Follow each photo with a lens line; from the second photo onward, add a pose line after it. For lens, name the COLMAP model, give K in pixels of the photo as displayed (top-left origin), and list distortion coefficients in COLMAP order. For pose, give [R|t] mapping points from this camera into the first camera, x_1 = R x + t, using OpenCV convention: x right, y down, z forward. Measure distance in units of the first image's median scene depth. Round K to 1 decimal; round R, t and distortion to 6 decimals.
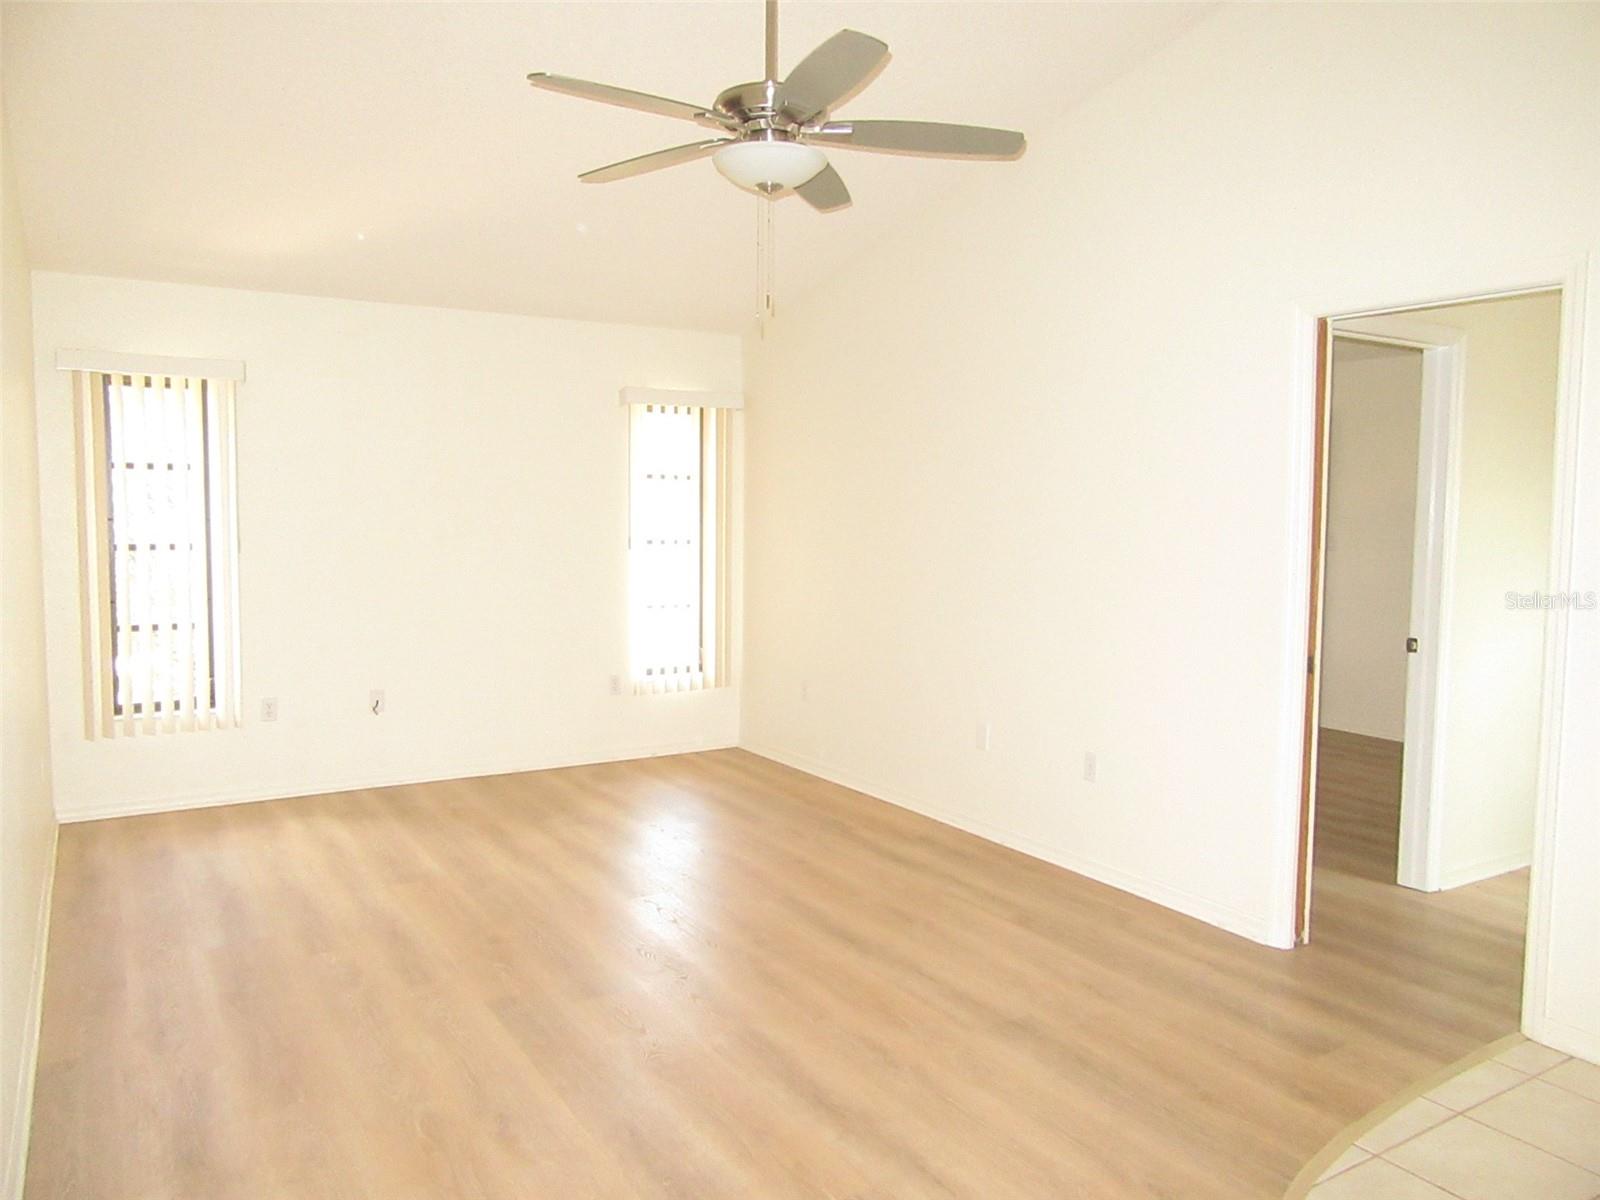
lens RADIAL K [[1173.3, 0, 800.0], [0, 1173.3, 600.0], [0, 0, 1]] dist [-0.039374, 0.046976]
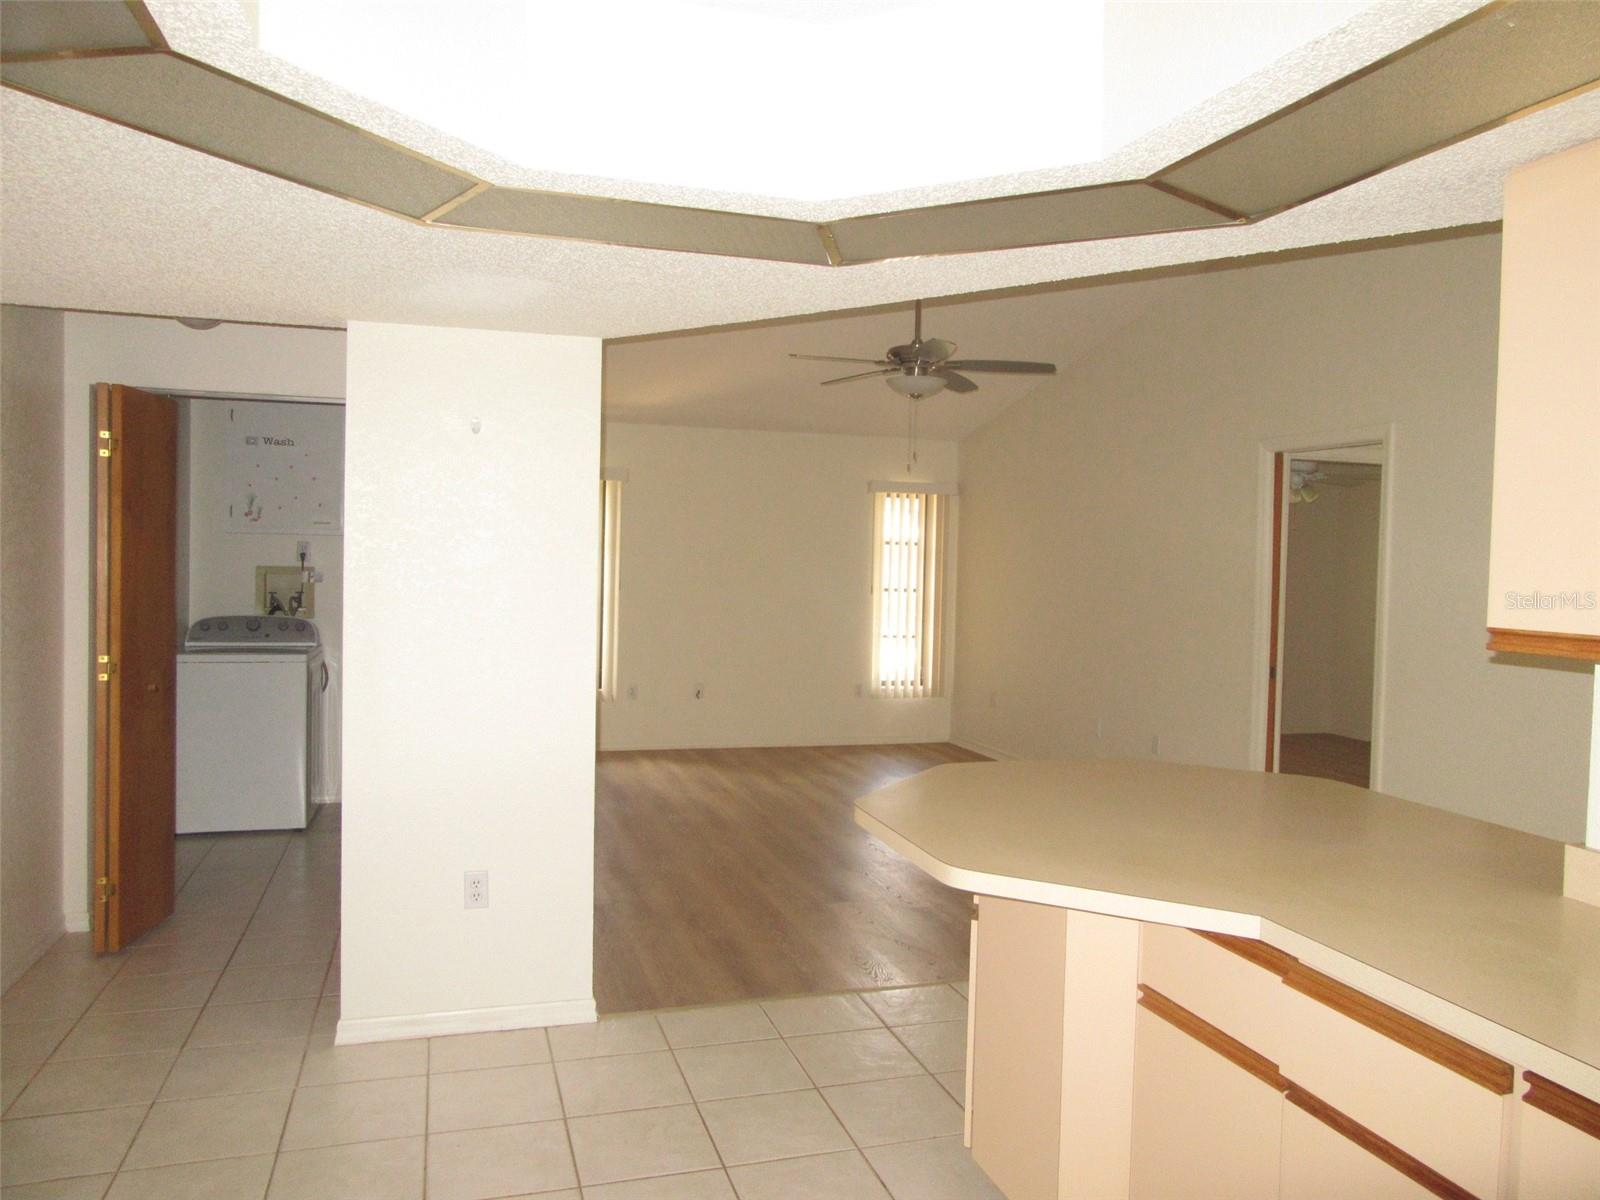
lens RADIAL K [[1173.3, 0, 800.0], [0, 1173.3, 600.0], [0, 0, 1]] dist [-0.039374, 0.046976]
pose [[0.967897, 0.019701, -0.250574, 0.149624], [-0.031040, 0.998661, -0.041381, 0.029919], [0.249423, 0.047830, 0.967213, -0.462945]]
